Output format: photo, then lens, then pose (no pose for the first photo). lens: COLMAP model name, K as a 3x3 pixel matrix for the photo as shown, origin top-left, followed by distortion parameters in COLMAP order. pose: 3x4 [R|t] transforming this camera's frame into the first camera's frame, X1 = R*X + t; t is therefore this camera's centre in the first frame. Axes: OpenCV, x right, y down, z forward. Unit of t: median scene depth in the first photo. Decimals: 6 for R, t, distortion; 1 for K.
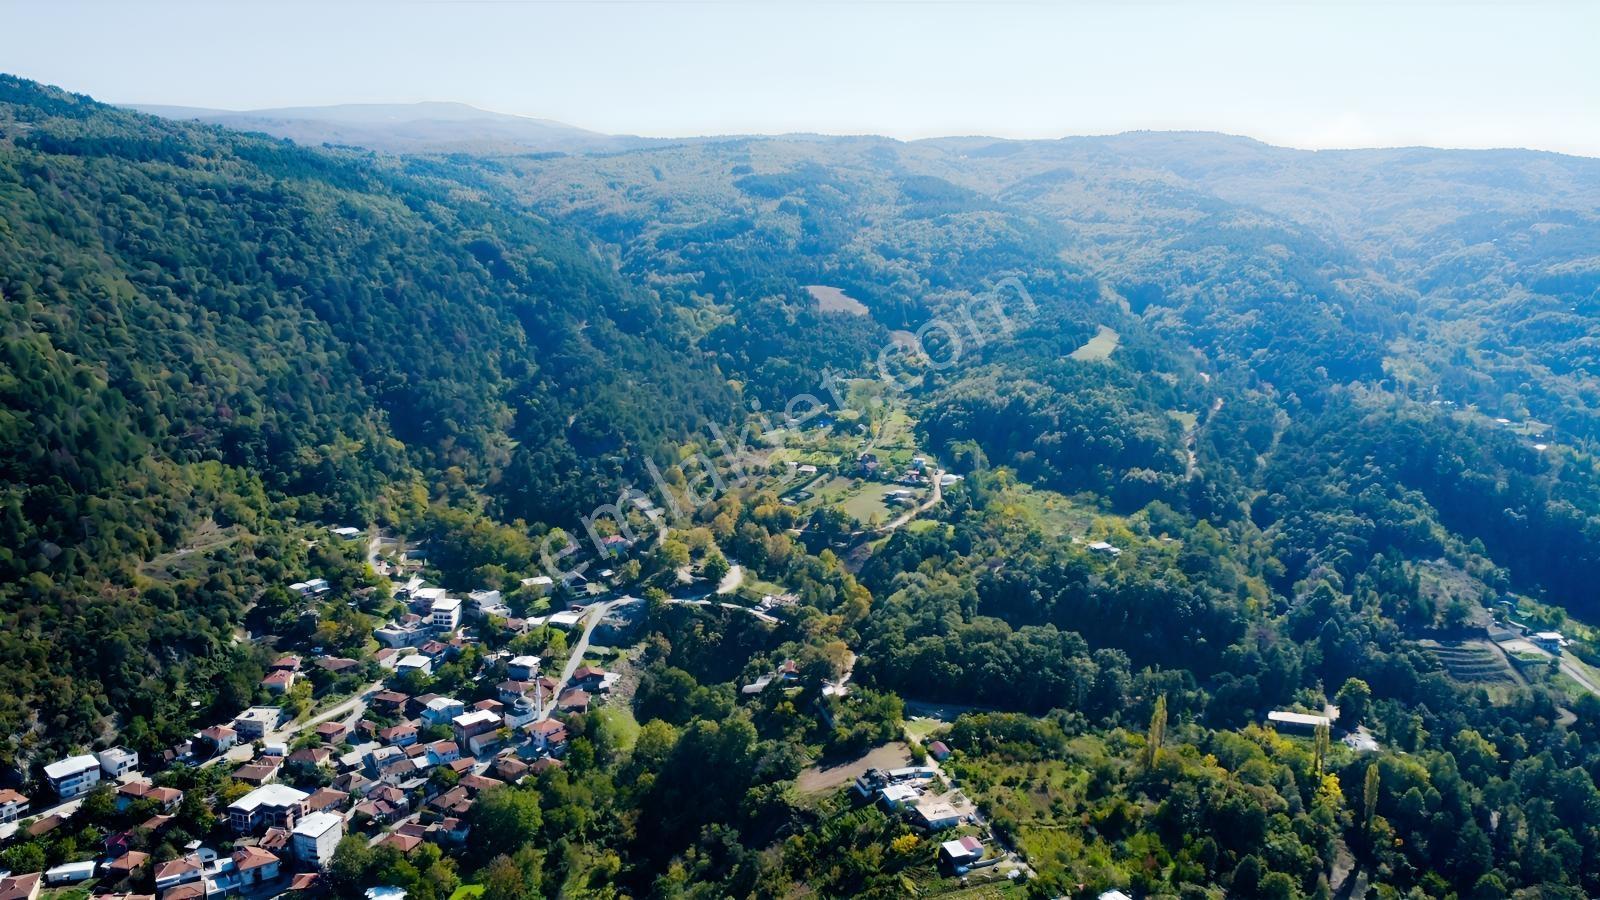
lens RADIAL K [[1159.6, 0, 786.6], [0, 1159.6, 446.0], [0, 0, 1]] dist [-0.025216, -0.015937]
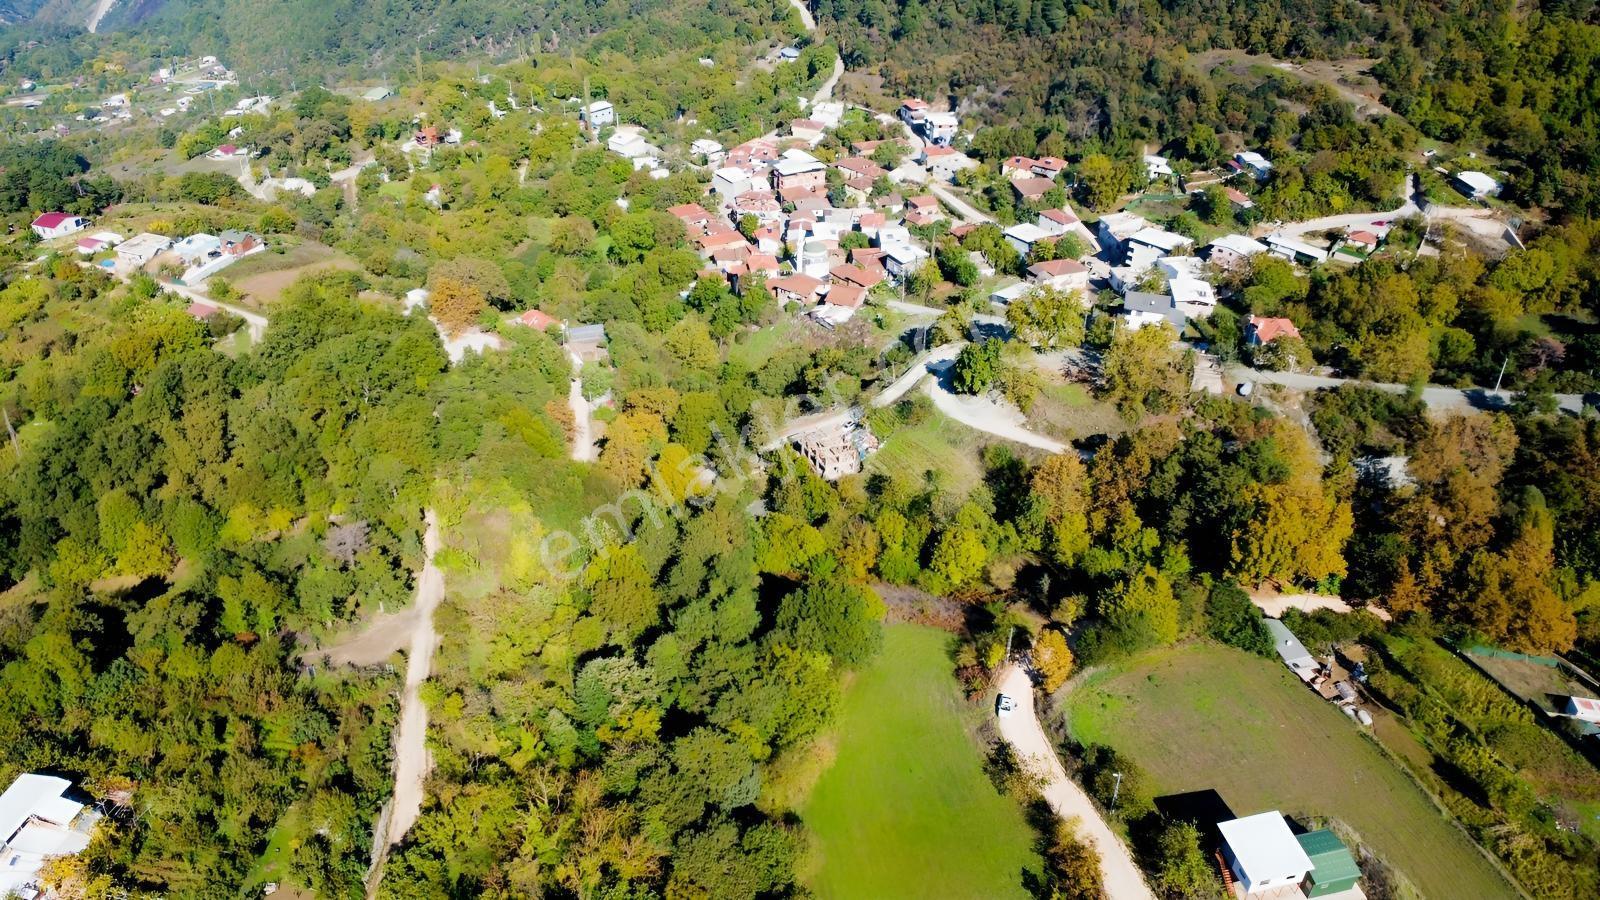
lens RADIAL K [[1159.6, 0, 797.0], [0, 1159.6, 444.5], [0, 0, 1]] dist [-0.025216, -0.015937]
pose [[-0.639456, 0.395485, -0.659309, 0.228720], [-0.172766, 0.761702, 0.624469, -0.107644], [0.749165, 0.513226, -0.418749, 0.911684]]
